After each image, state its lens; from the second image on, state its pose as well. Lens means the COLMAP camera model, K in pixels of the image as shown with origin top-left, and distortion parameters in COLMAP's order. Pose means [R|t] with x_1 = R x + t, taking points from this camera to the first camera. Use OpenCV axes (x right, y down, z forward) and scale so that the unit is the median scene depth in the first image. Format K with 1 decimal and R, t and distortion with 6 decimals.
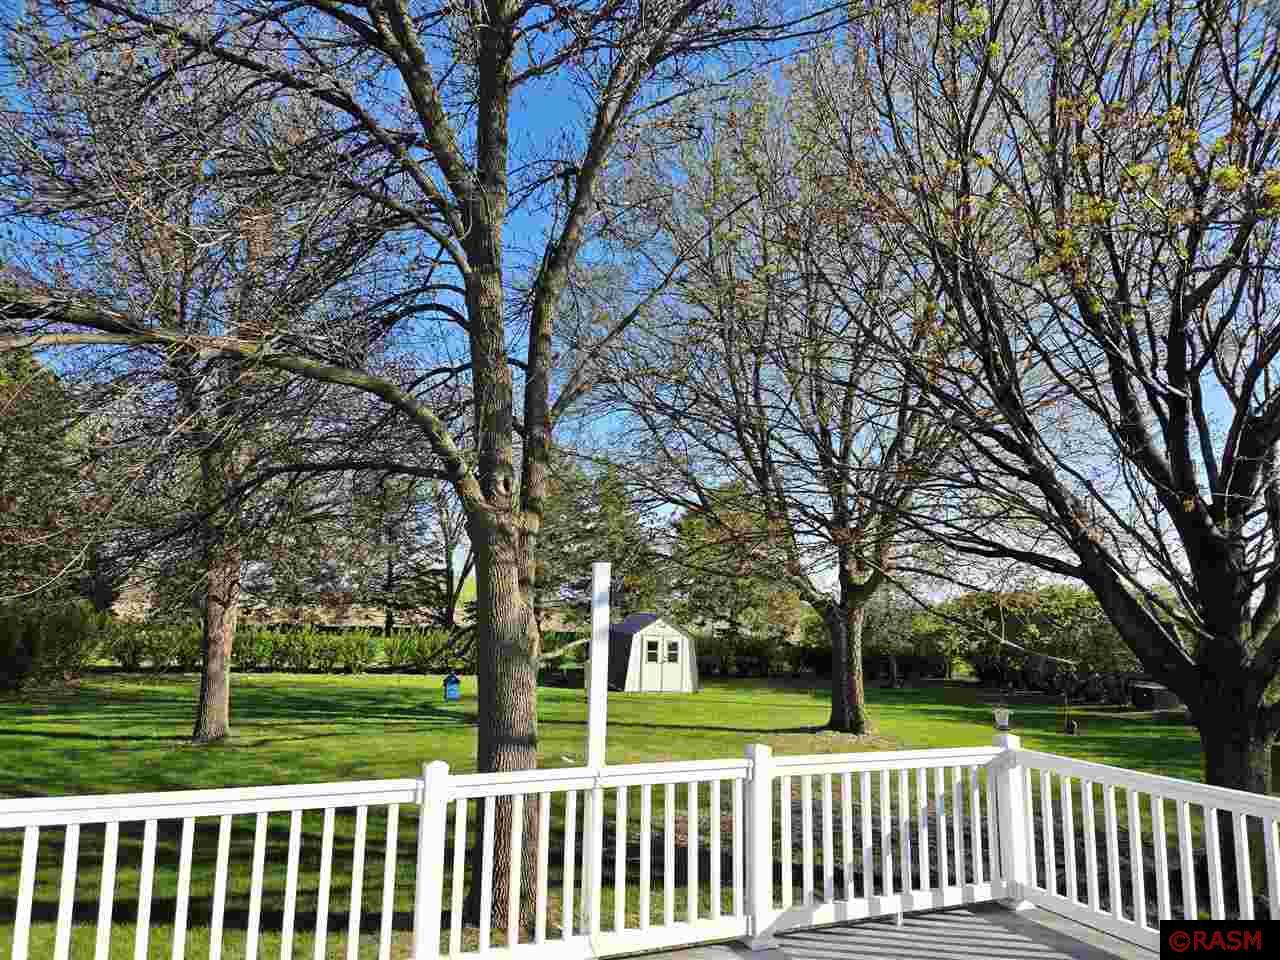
lens RADIAL K [[857.8, 0, 640.1], [0, 857.8, 478.5], [0, 0, 1]] dist [0.060324, -0.049432]
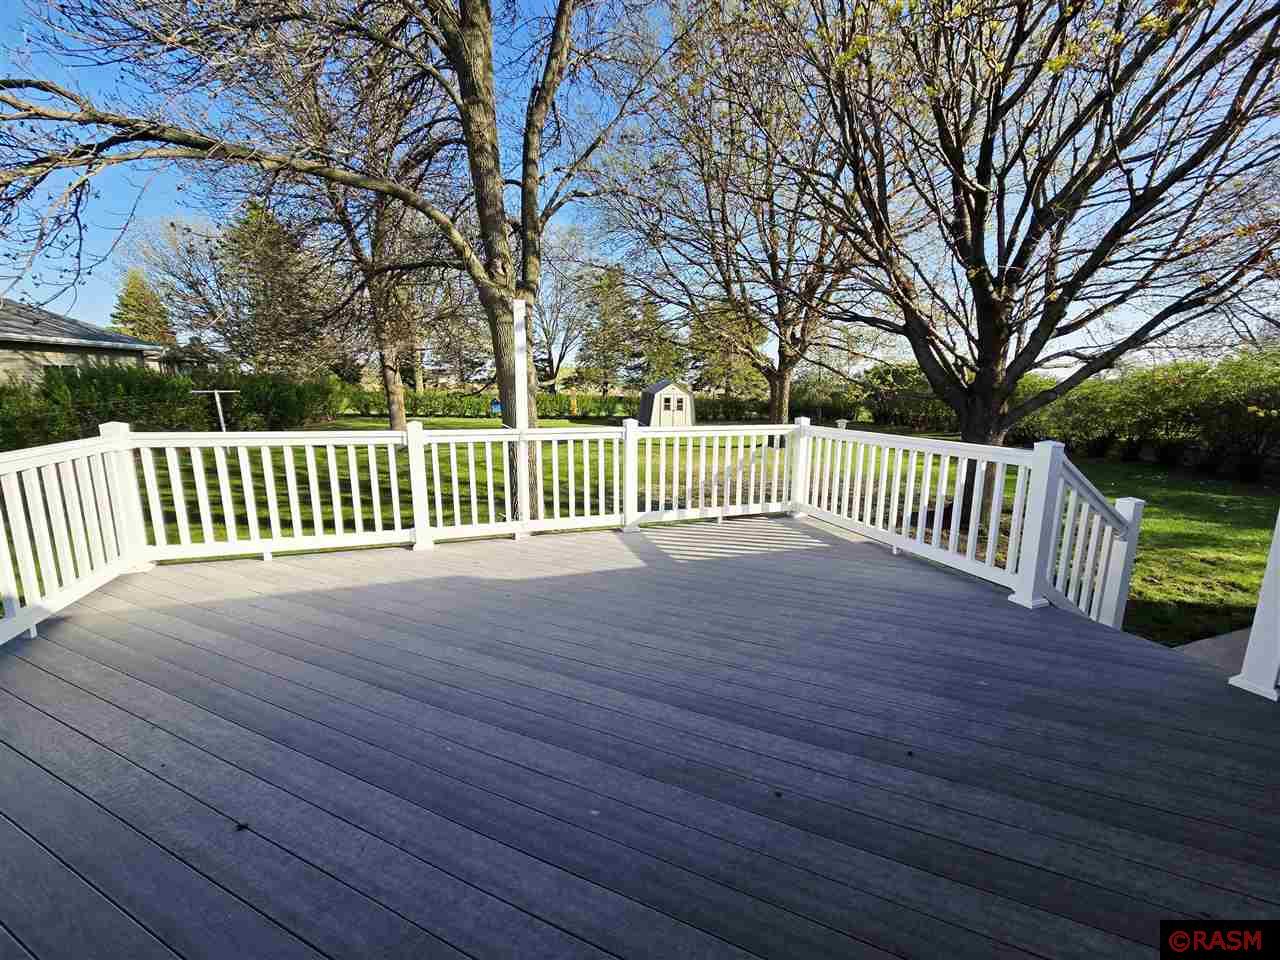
lens RADIAL K [[525.6, 0, 658.3], [0, 525.6, 486.4], [0, 0, 1]] dist [0.002442, 0.000568]
pose [[0.997540, 0.002428, -0.070058, 0.156993], [0.020230, 0.946907, 0.320870, 0.068237], [0.067117, -0.321498, 0.944529, 0.021546]]
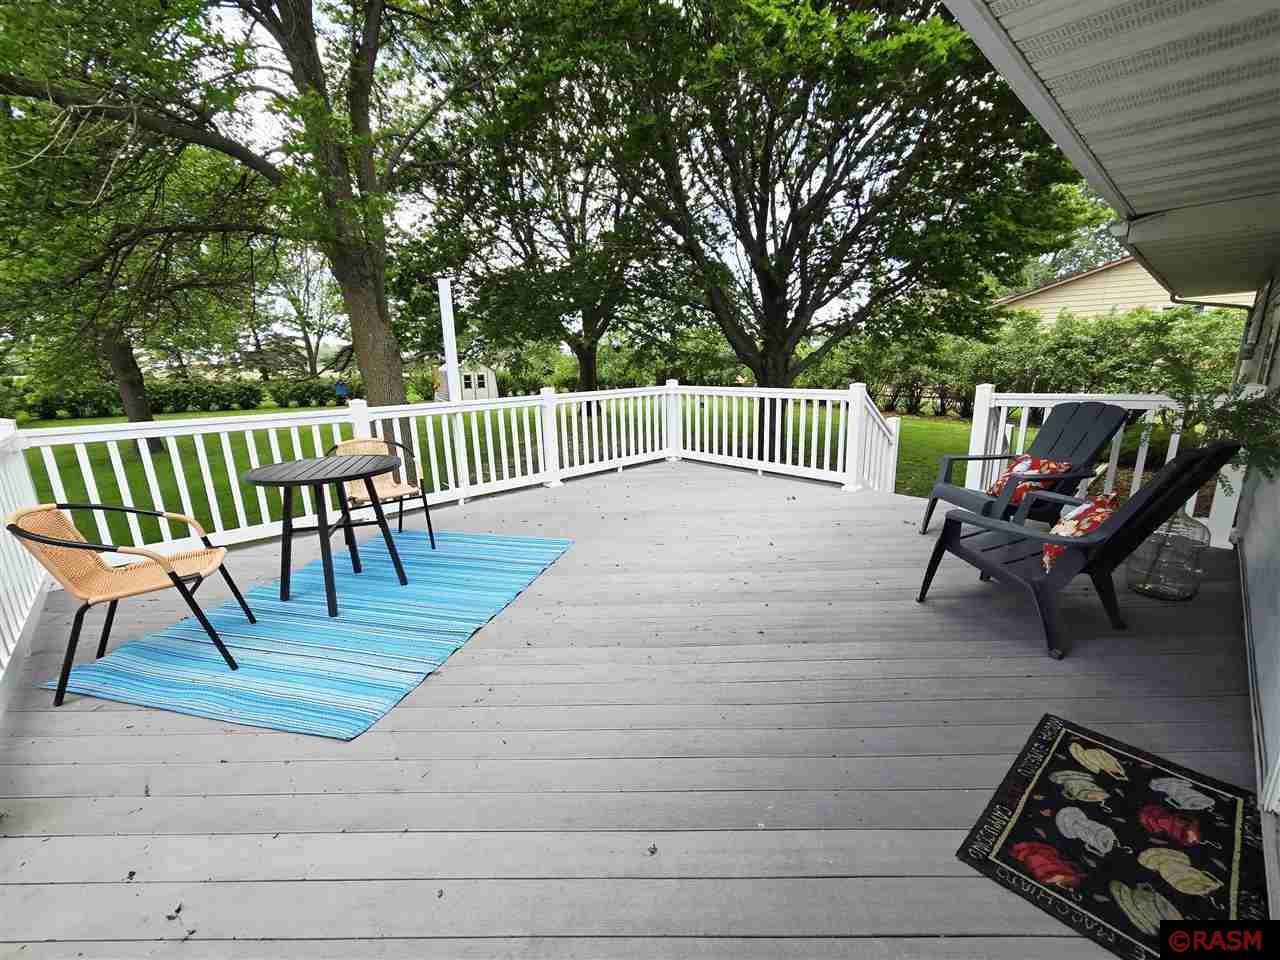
lens RADIAL K [[525.6, 0, 643.9], [0, 525.6, 477.5], [0, 0, 1]] dist [0.002442, 0.000568]
pose [[0.941786, -0.111256, 0.317271, -0.027541], [-0.011815, 0.932128, 0.361937, 0.048495], [-0.336005, -0.344616, 0.876550, -0.067089]]
